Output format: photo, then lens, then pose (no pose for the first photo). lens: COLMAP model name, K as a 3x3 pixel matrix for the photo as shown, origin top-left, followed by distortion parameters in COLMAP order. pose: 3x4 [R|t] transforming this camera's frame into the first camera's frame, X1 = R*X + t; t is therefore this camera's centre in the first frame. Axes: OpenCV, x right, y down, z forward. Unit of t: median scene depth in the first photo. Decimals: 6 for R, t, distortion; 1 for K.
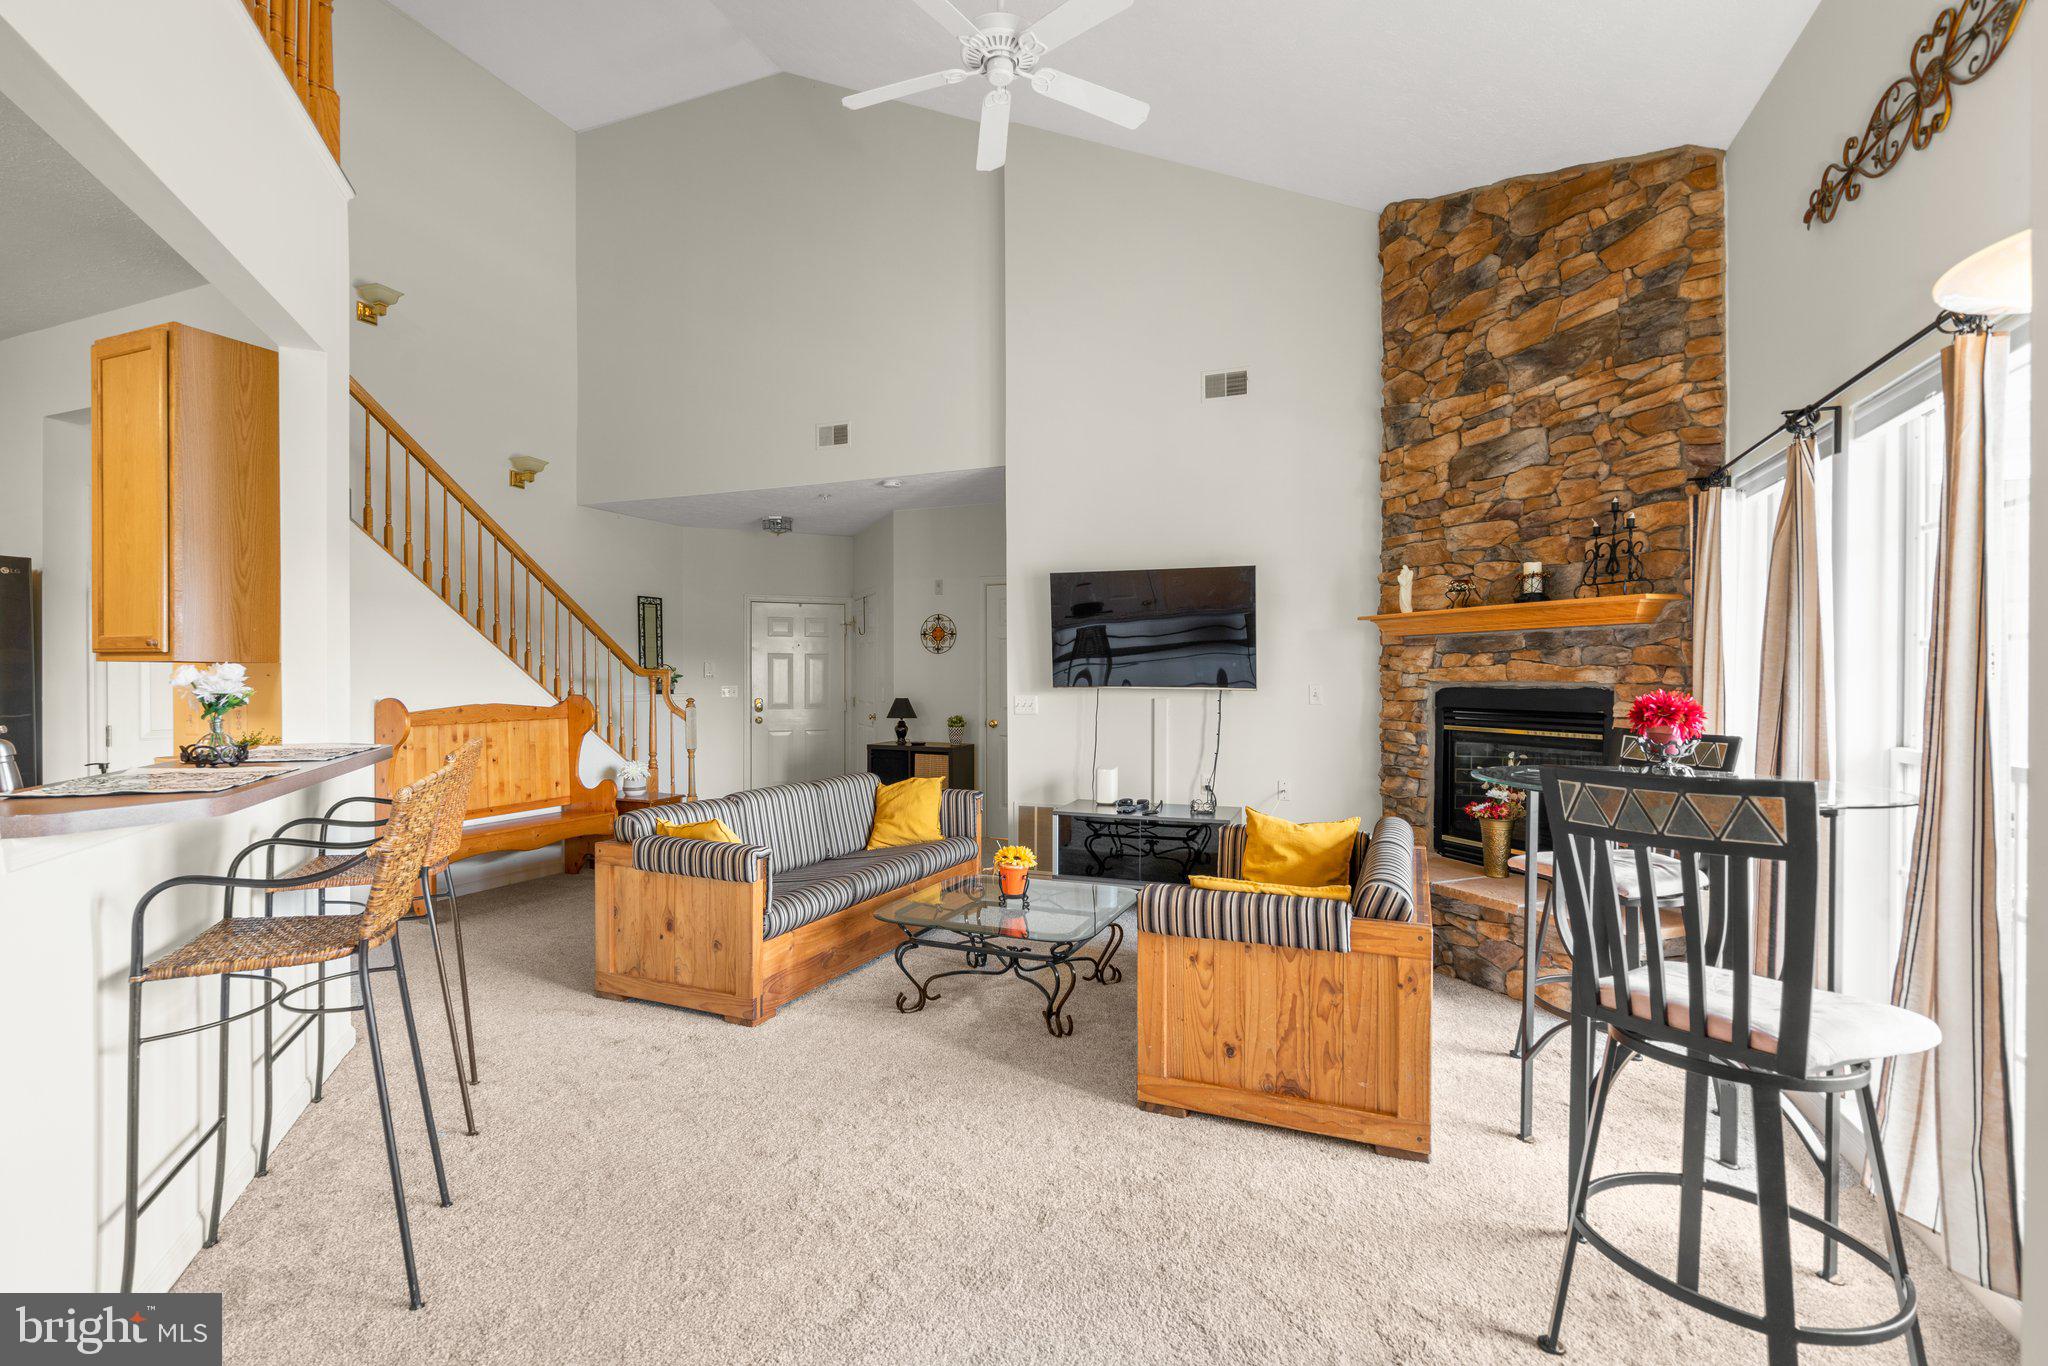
lens RADIAL K [[938.9, 0, 1008.7], [0, 938.9, 680.8], [0, 0, 1]] dist [-0.011061, 0.006490]
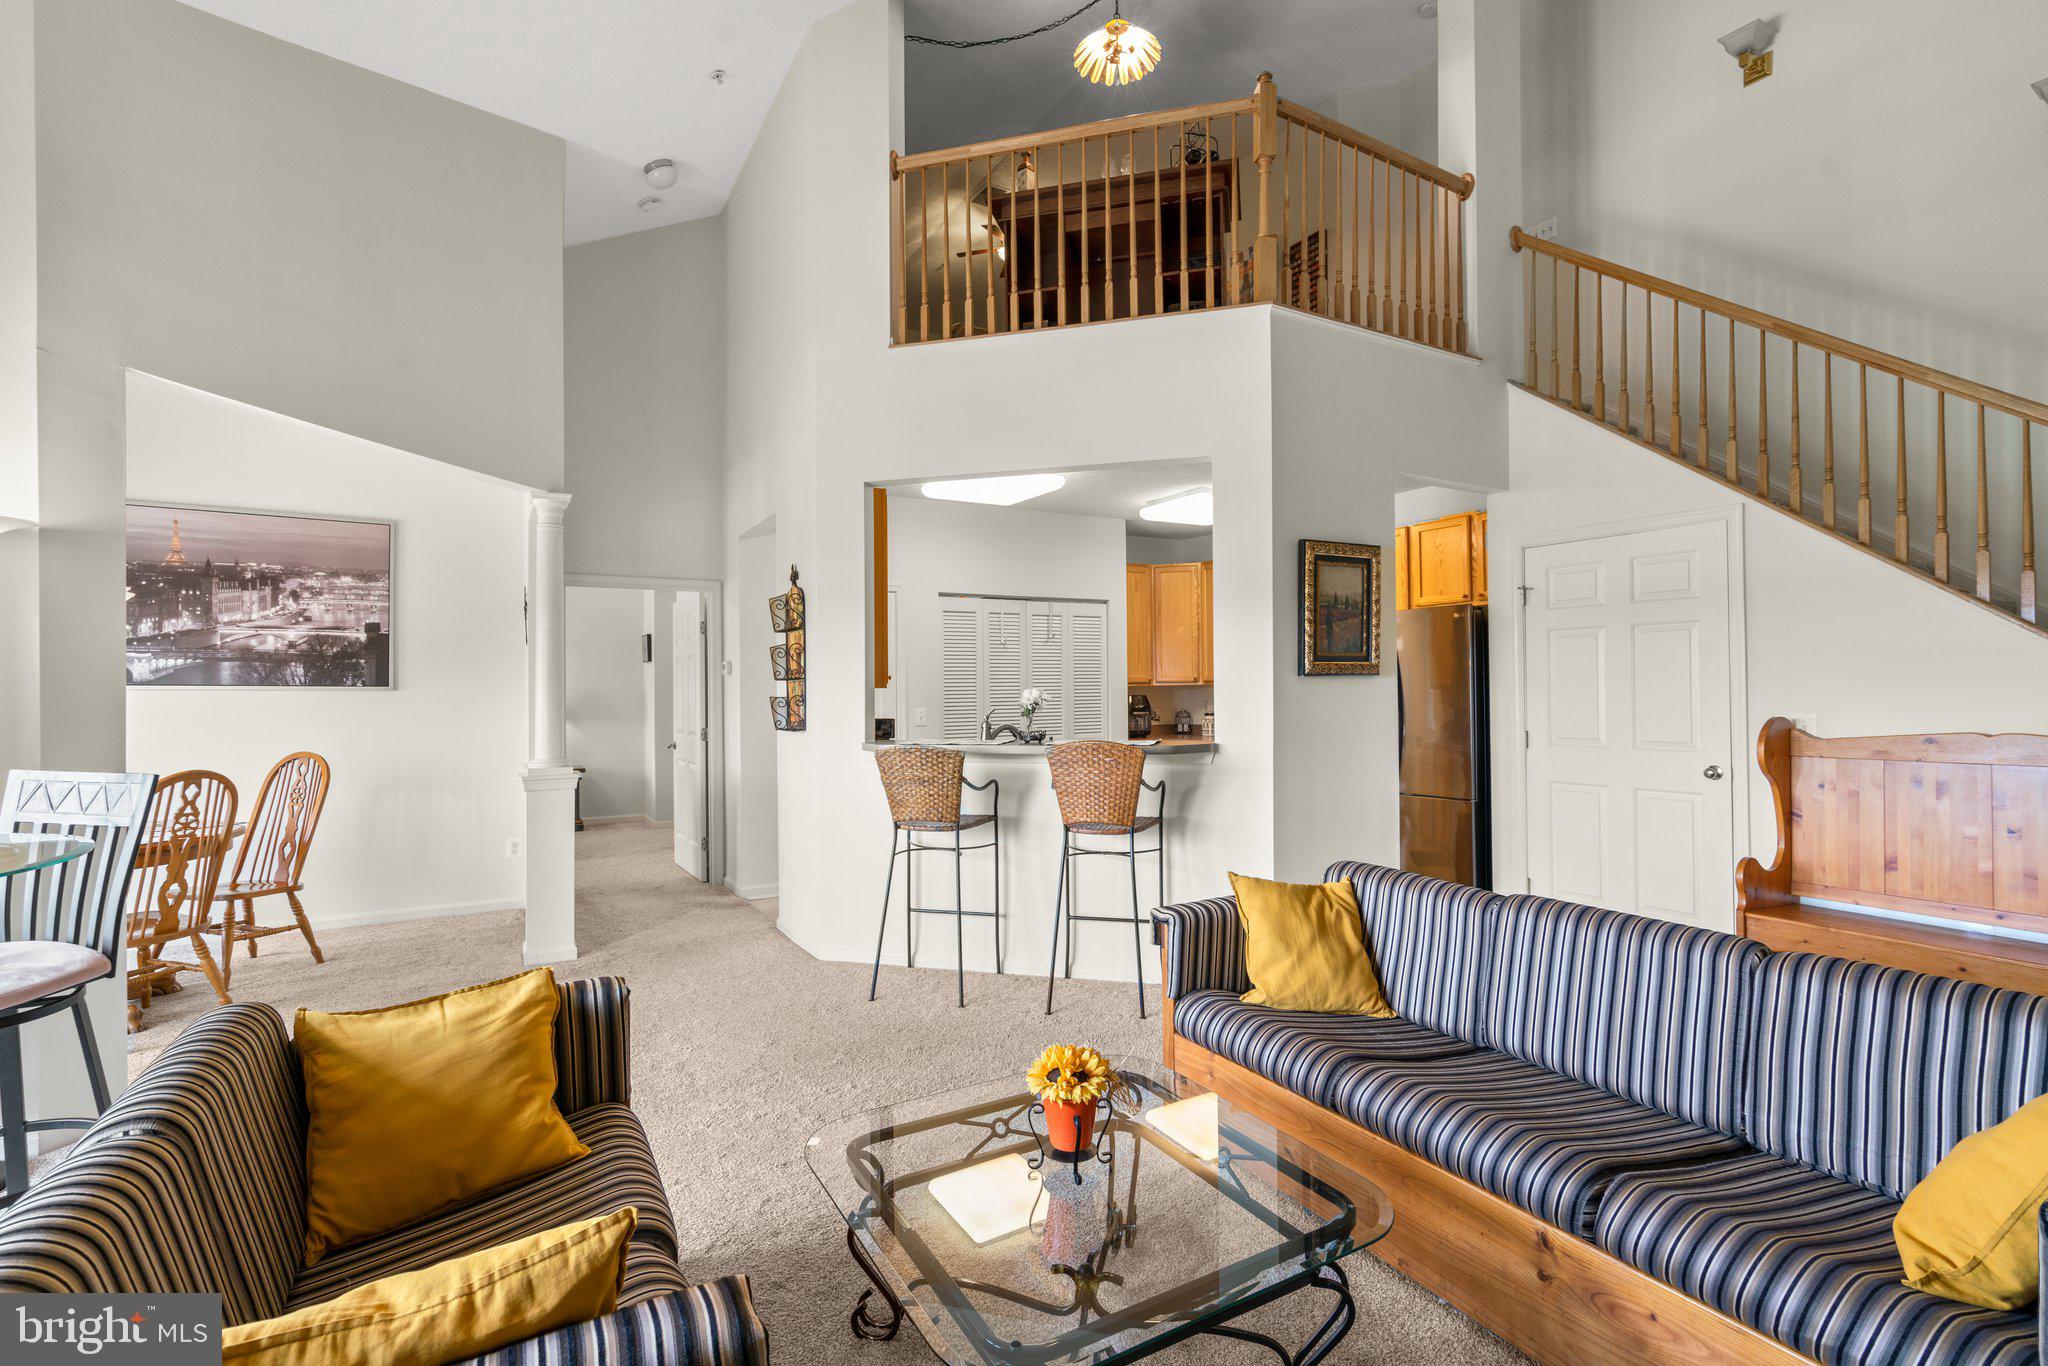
lens RADIAL K [[938.9, 0, 1024.9], [0, 938.9, 682.6], [0, 0, 1]] dist [-0.011061, 0.006490]
pose [[-0.601799, -0.004384, -0.798636, 0.428260], [0.005204, 0.999942, -0.009411, -0.008197], [0.798631, -0.009820, -0.601741, 1.265662]]
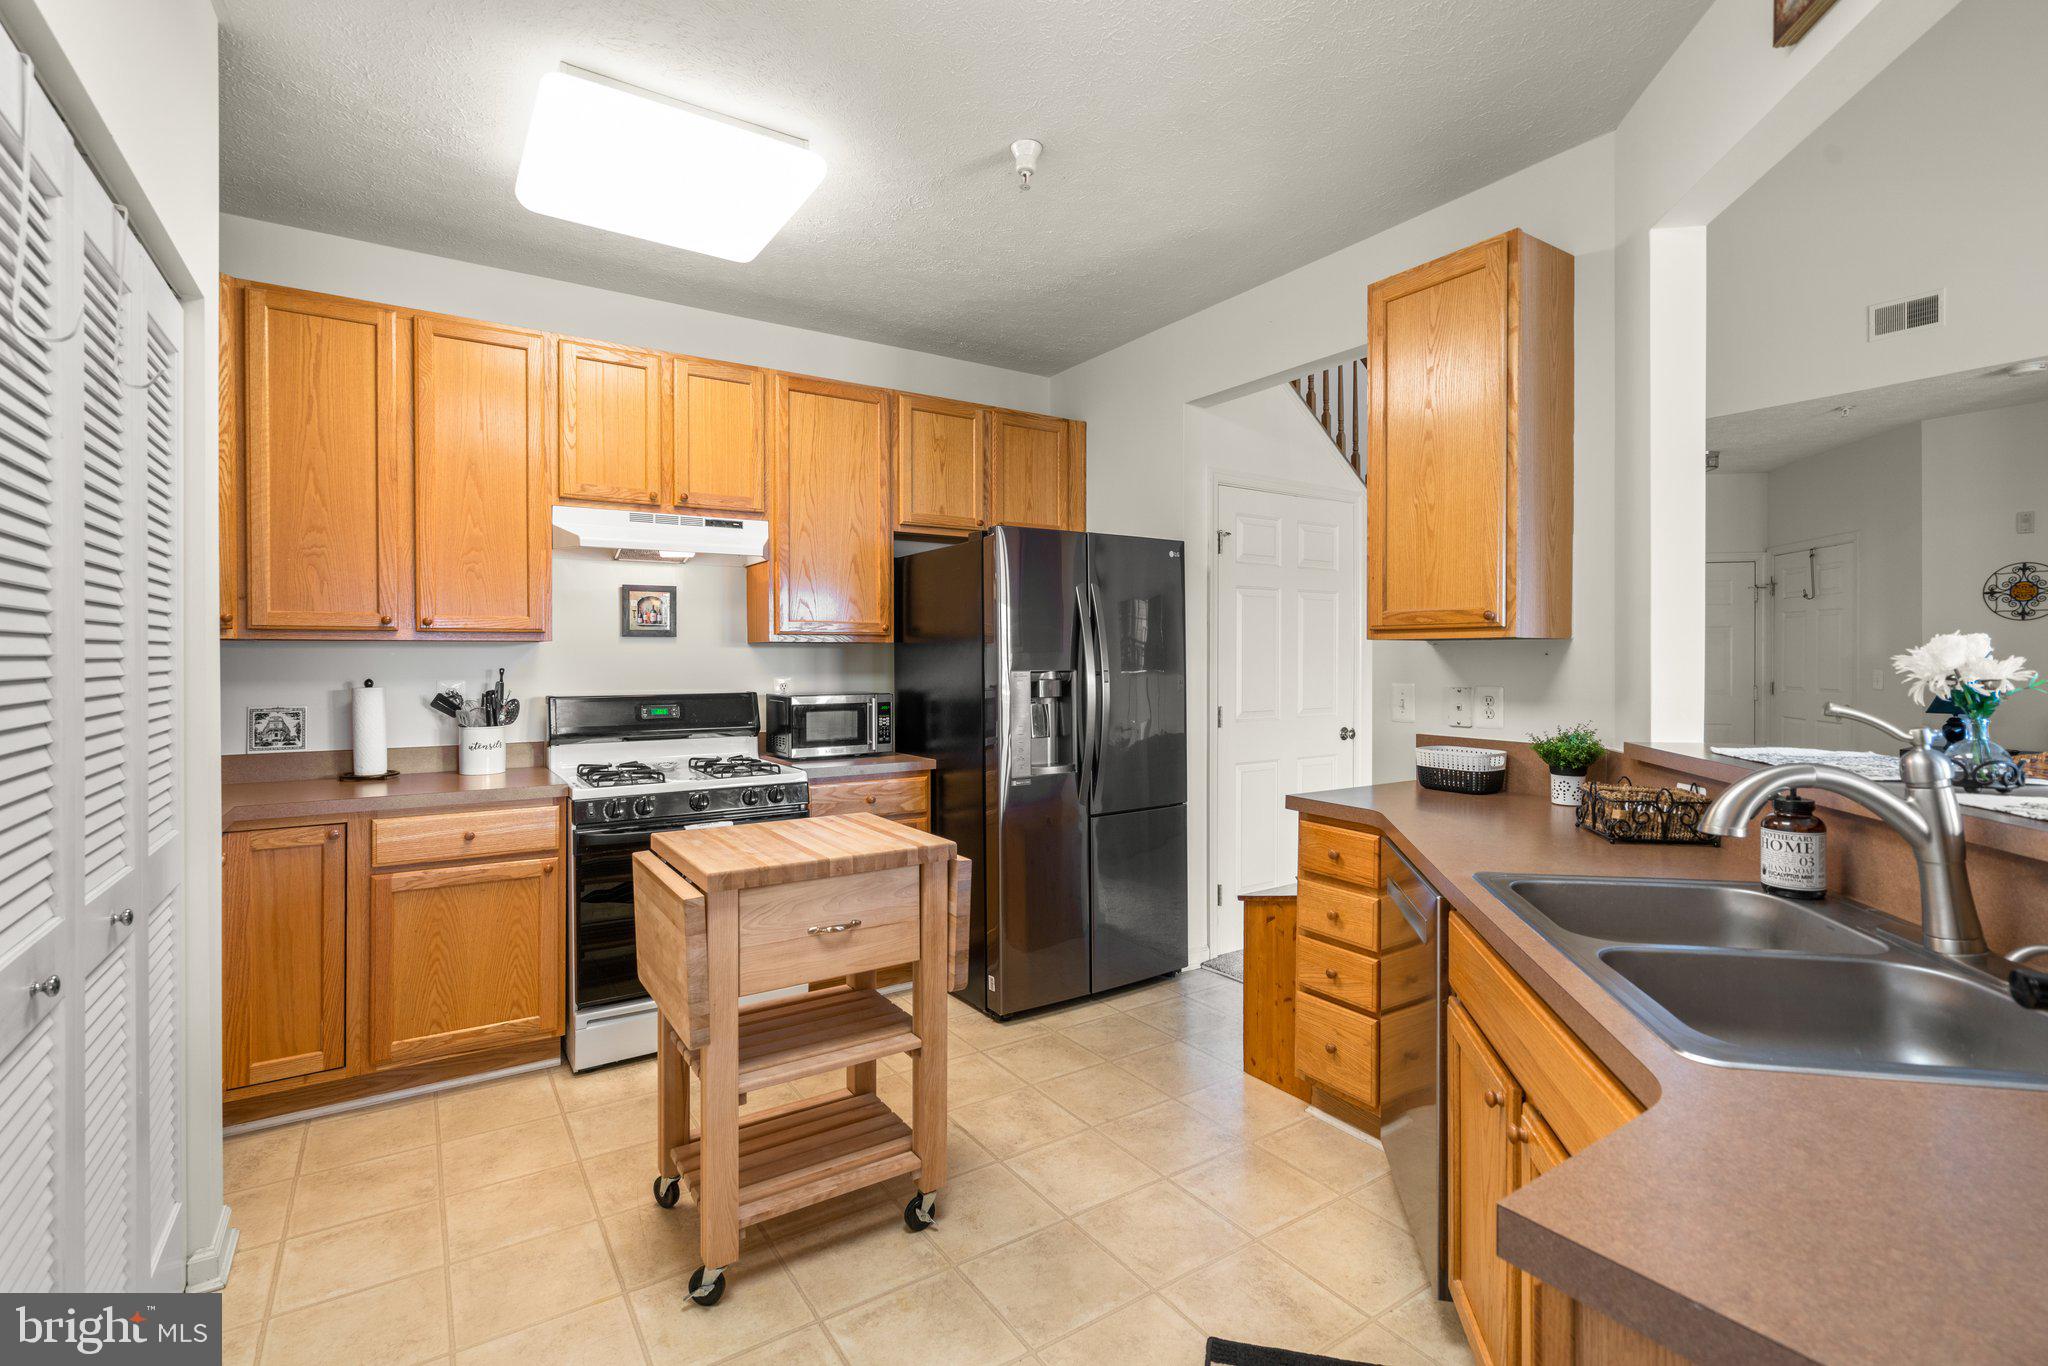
lens RADIAL K [[938.9, 0, 1034.4], [0, 938.9, 657.1], [0, 0, 1]] dist [-0.011061, 0.006490]
pose [[0.828917, -0.004157, -0.559357, -0.586174], [0.002517, 0.999990, -0.003703, -0.002603], [0.559366, 0.001662, 0.828919, 0.060146]]
